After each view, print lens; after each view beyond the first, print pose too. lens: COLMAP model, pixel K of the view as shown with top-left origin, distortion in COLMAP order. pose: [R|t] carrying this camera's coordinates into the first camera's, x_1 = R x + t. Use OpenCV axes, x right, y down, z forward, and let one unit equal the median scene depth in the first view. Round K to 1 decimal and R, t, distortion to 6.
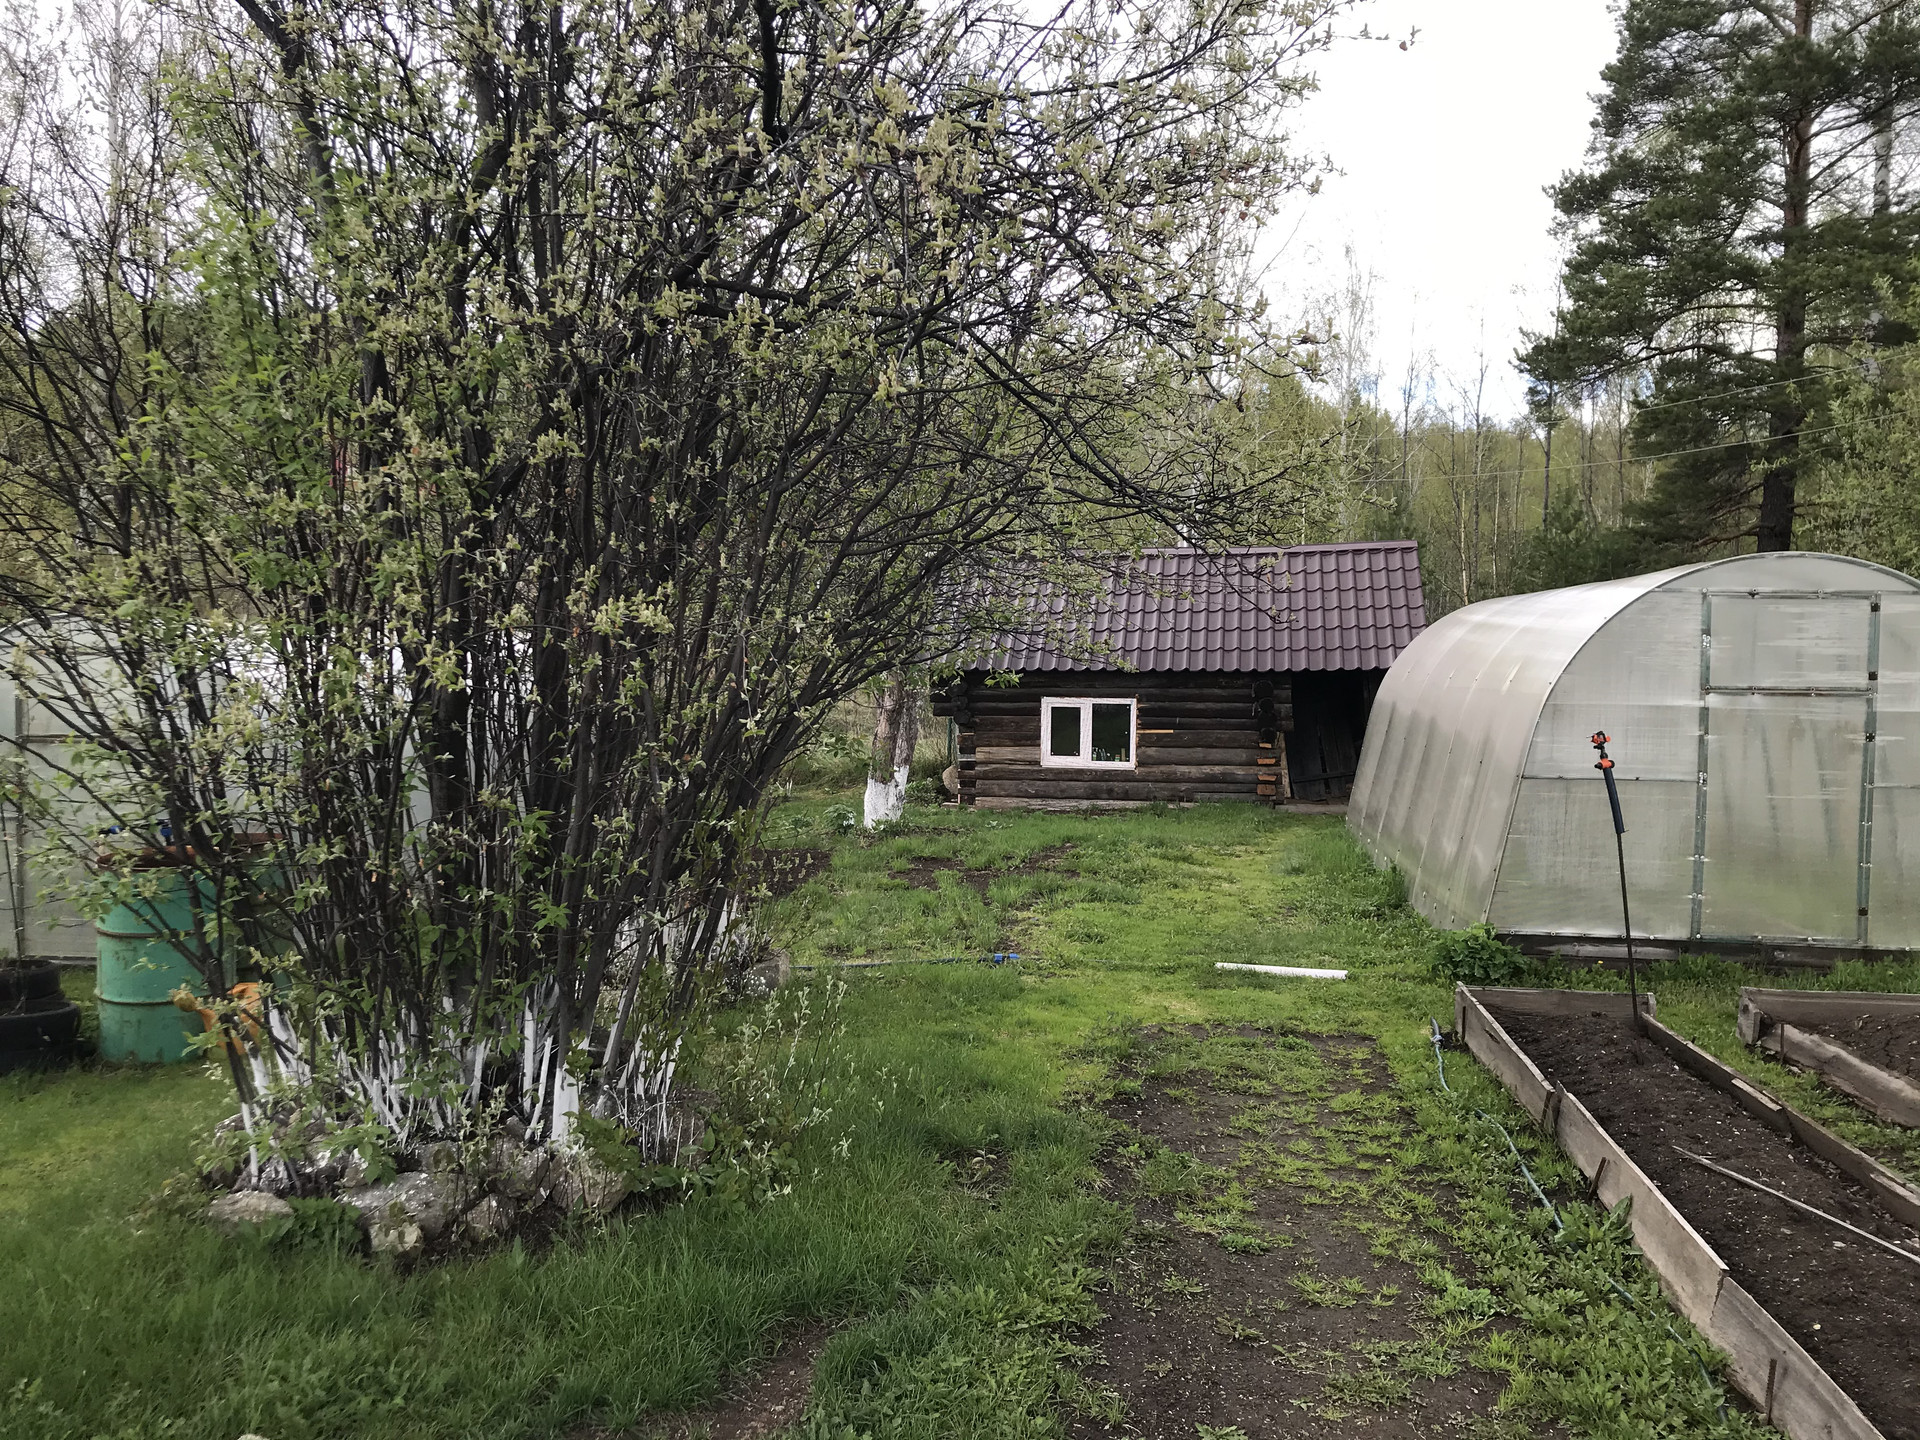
lens RADIAL K [[1531.8, 0, 969.7], [0, 1531.8, 685.4], [0, 0, 1]] dist [0.130967, -0.205952]
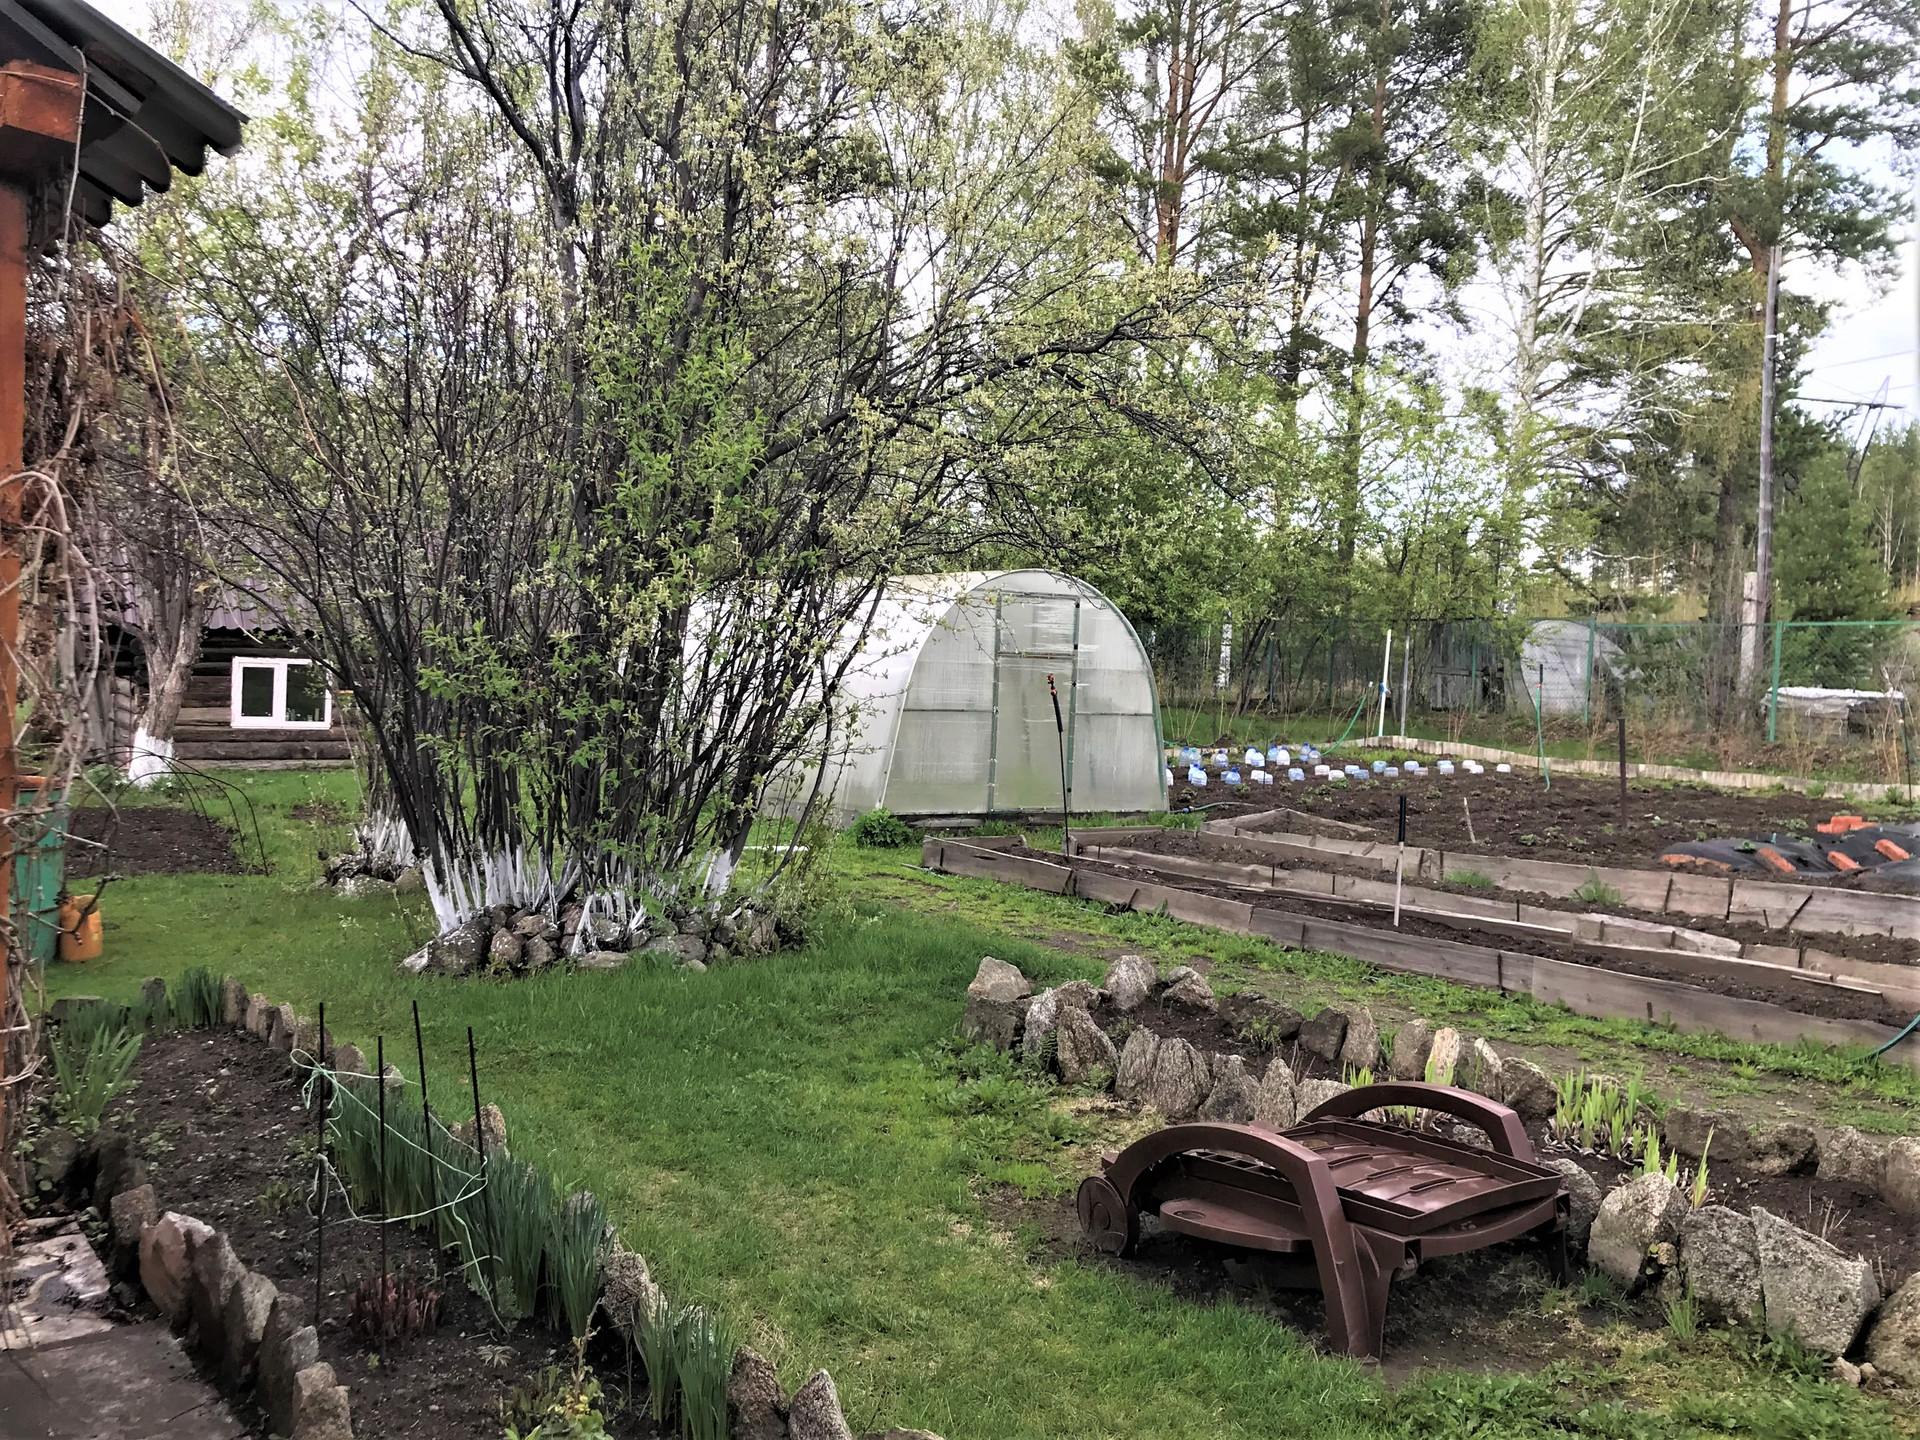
lens RADIAL K [[1531.8, 0, 969.7], [0, 1531.8, 685.4], [0, 0, 1]] dist [0.130967, -0.205952]
pose [[0.755008, 0.005307, 0.655694, -0.519998], [-0.015098, 0.999843, 0.009293, 0.019402], [-0.655542, -0.016916, 0.754969, -0.135888]]
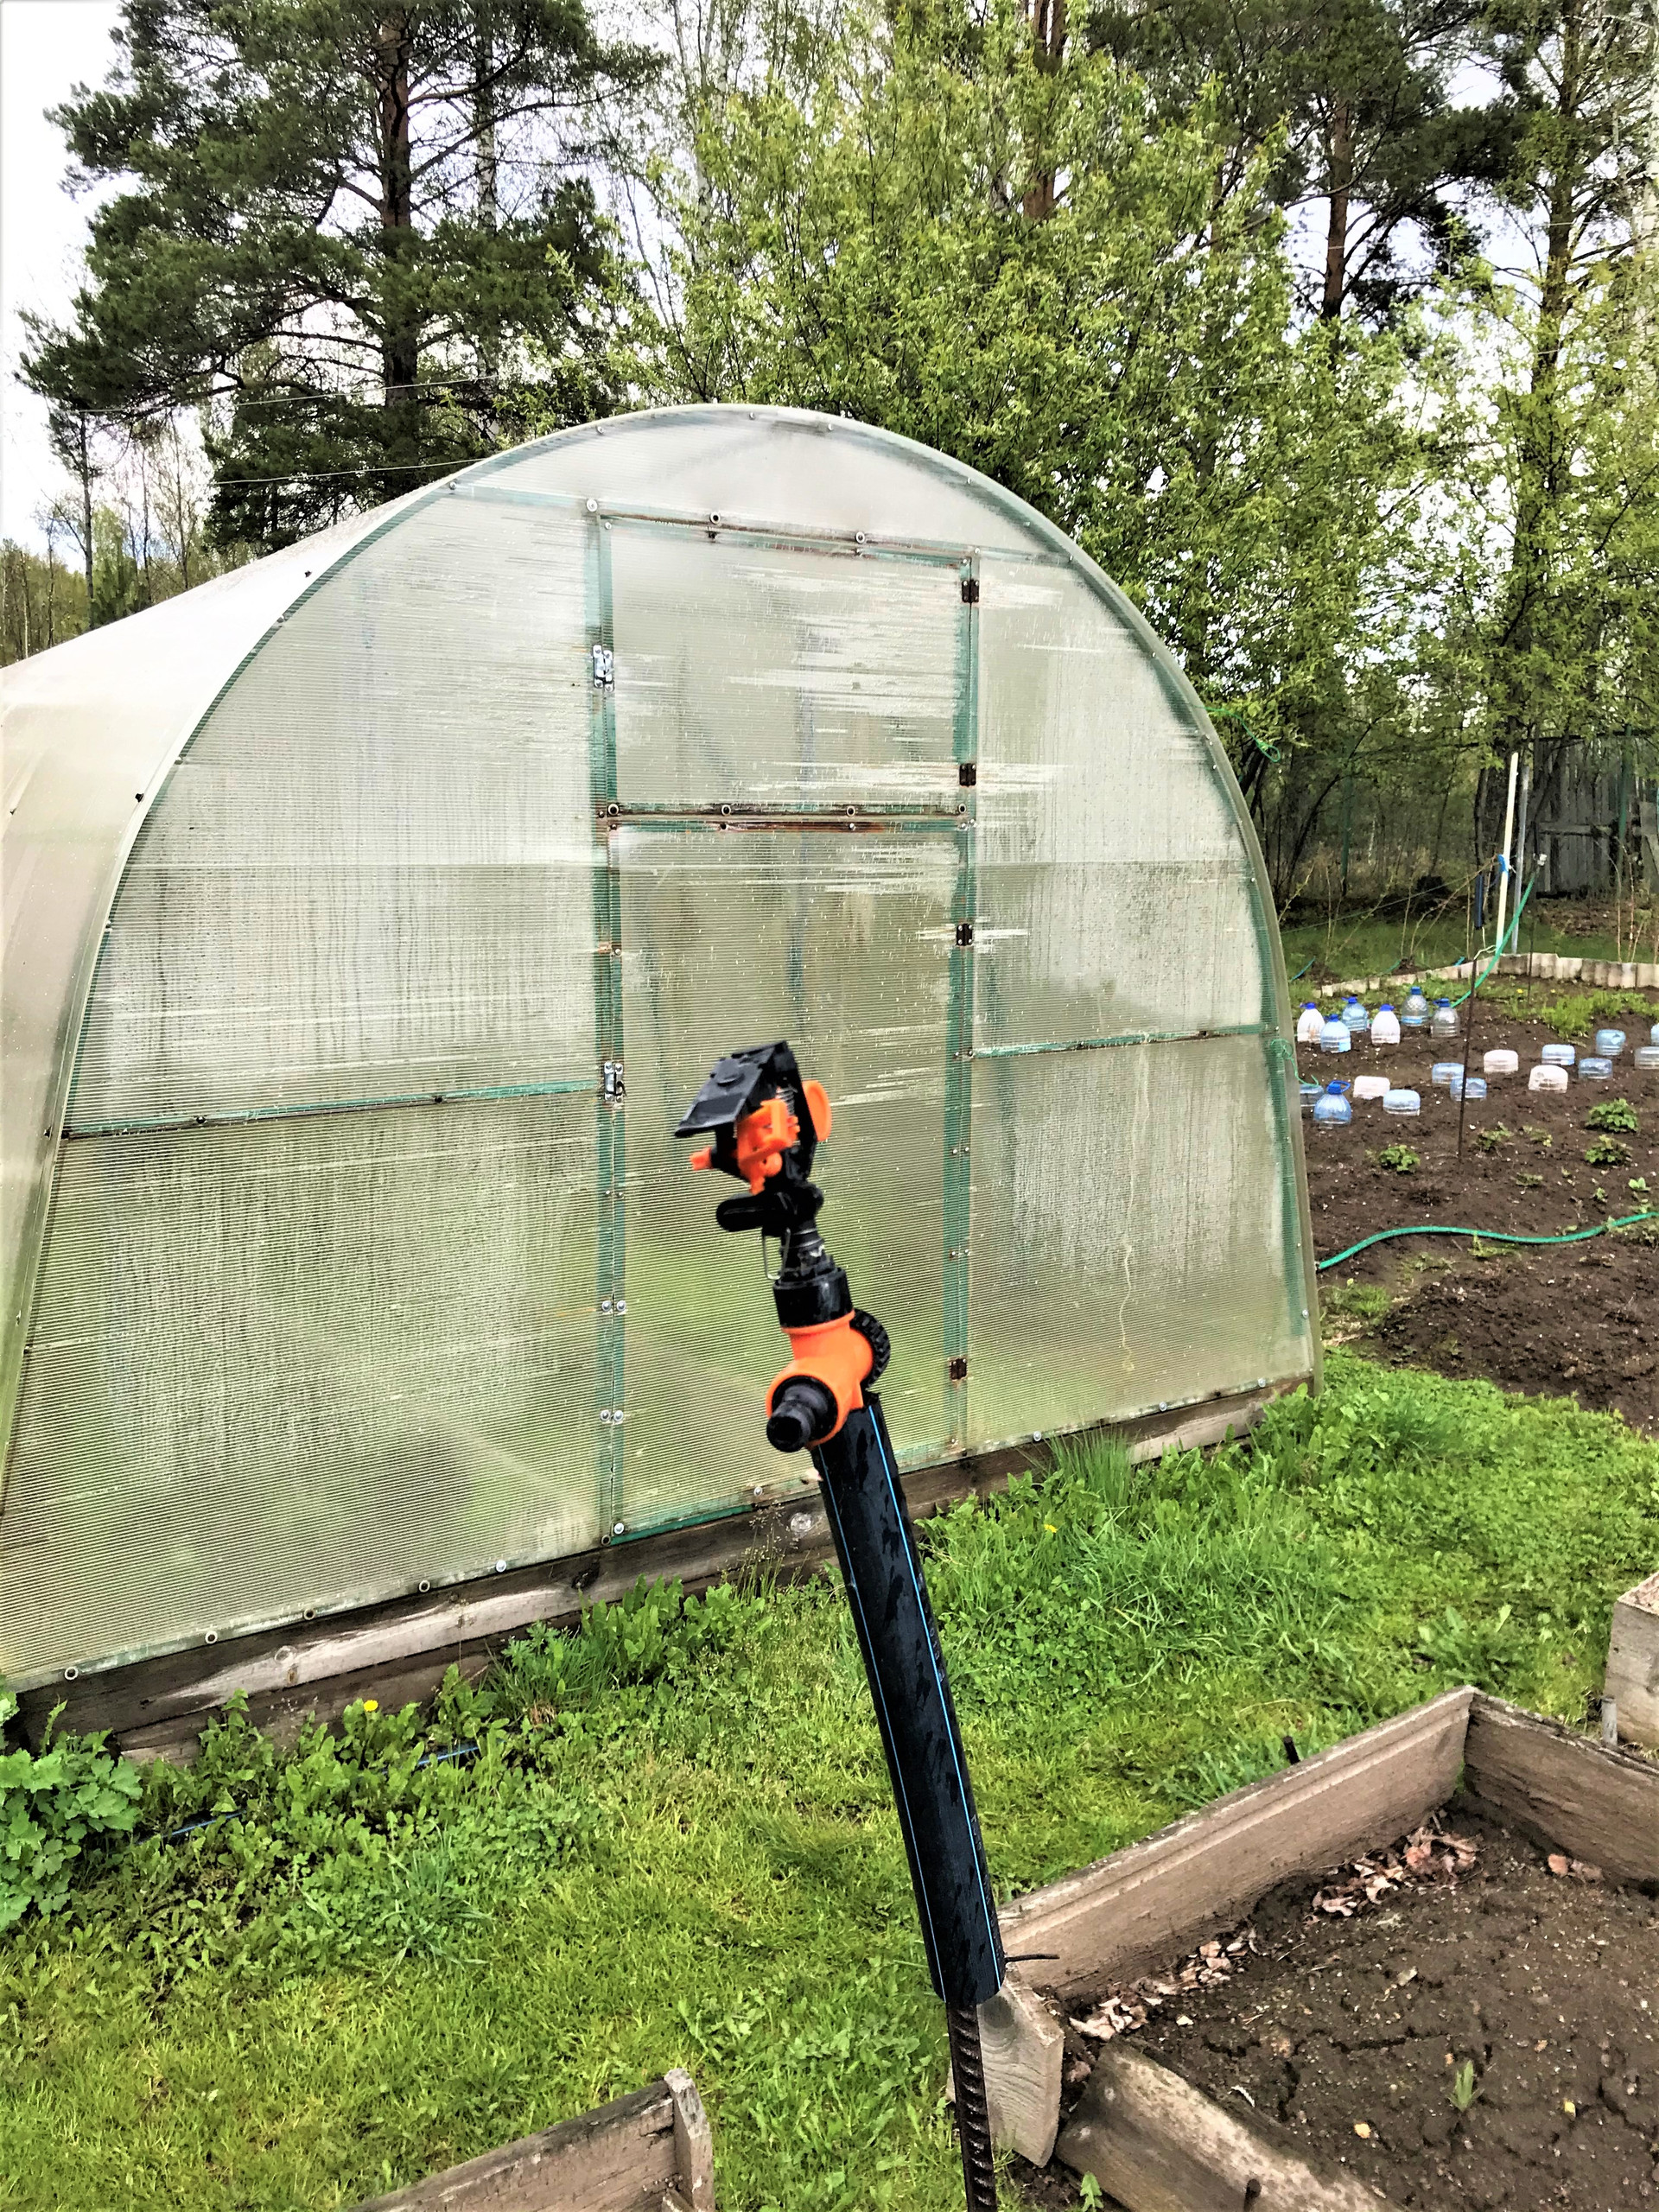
lens RADIAL K [[1764.8, 0, 829.5], [0, 1764.8, 1106.0], [0, 0, 1]] dist [0.130967, -0.205952]
pose [[0.743615, -0.112540, 0.659068, 0.231468], [0.026809, 0.989958, 0.138793, 0.012349], [-0.668070, -0.085540, 0.739165, 0.632841]]
